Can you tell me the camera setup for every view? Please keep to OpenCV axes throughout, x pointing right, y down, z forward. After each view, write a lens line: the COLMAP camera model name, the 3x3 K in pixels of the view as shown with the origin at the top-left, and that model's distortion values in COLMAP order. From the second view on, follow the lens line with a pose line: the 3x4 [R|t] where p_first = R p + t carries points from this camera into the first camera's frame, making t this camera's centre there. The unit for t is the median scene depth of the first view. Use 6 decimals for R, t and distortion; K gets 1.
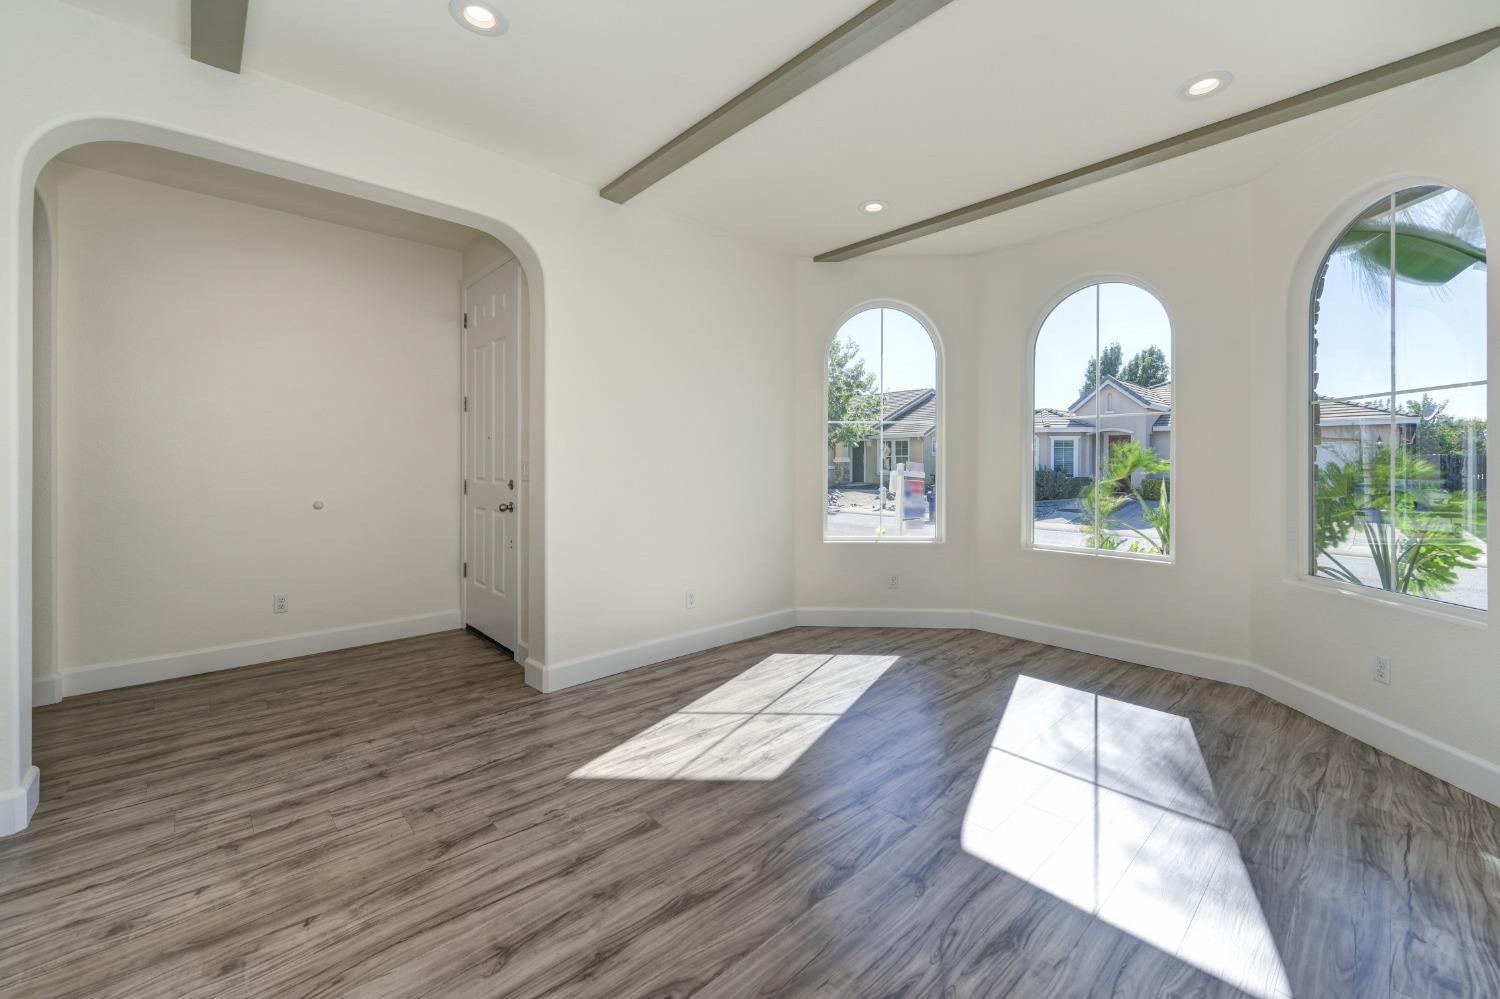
lens RADIAL K [[589.1, 0, 752.6], [0, 589.1, 467.0], [0, 0, 1]] dist [0.001700, -0.000559]
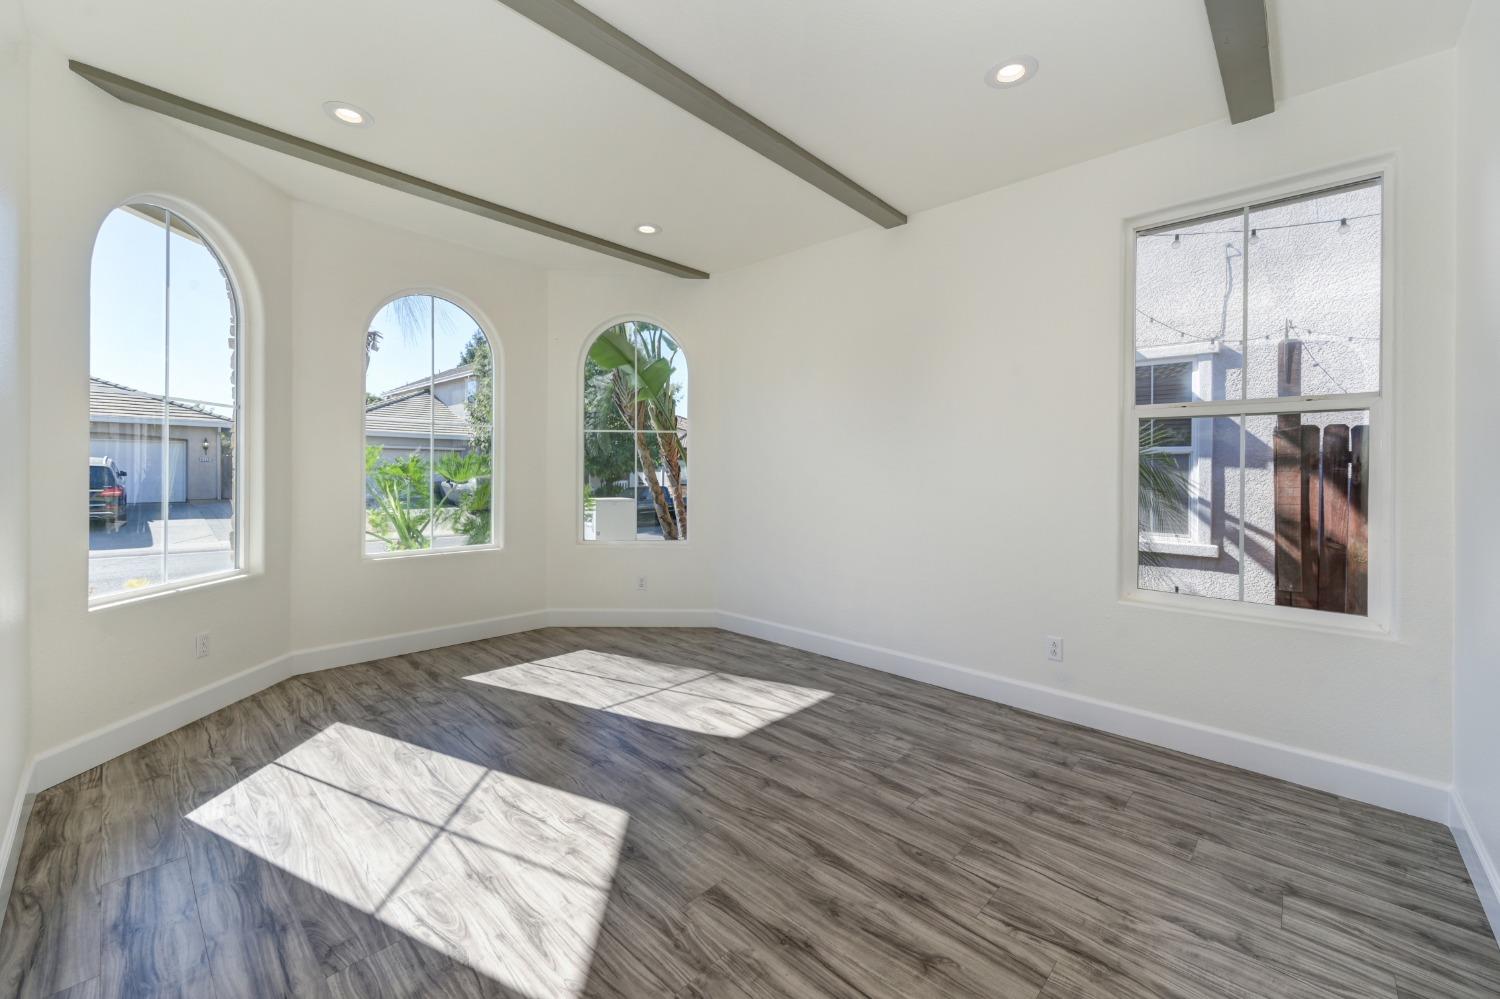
lens RADIAL K [[589.1, 0, 750.8], [0, 589.1, 486.7], [0, 0, 1]] dist [0.001700, -0.000559]
pose [[-0.046616, -0.023532, 0.998636, -0.799018], [-0.007095, 0.999705, 0.023226, -0.002791], [-0.998888, -0.006003, -0.046769, 0.778885]]
